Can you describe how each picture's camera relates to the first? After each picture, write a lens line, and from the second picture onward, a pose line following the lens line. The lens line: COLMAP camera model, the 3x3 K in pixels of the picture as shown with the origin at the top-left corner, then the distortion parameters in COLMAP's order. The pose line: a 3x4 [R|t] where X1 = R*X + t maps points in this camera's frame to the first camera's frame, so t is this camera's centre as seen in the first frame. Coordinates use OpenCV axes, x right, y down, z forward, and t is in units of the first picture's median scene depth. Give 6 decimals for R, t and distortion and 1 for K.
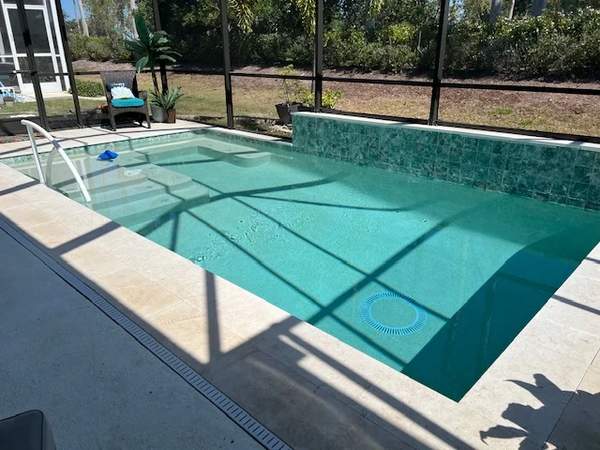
lens RADIAL K [[408.0, 0, 300.0], [0, 408.0, 225.0], [0, 0, 1]] dist [0.001301, -0.001551]
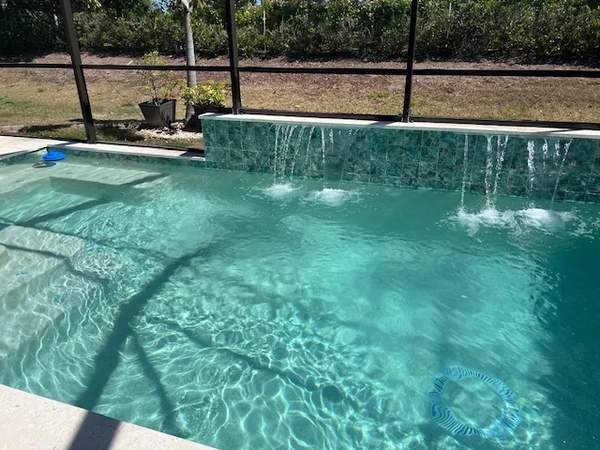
lens RADIAL K [[408.0, 0, 300.0], [0, 408.0, 225.0], [0, 0, 1]] dist [0.001301, -0.001551]
pose [[0.911222, -0.177469, 0.371725, -0.170337], [0.165352, 0.984123, 0.064505, -0.104730], [-0.377270, 0.002687, 0.926099, 0.263117]]
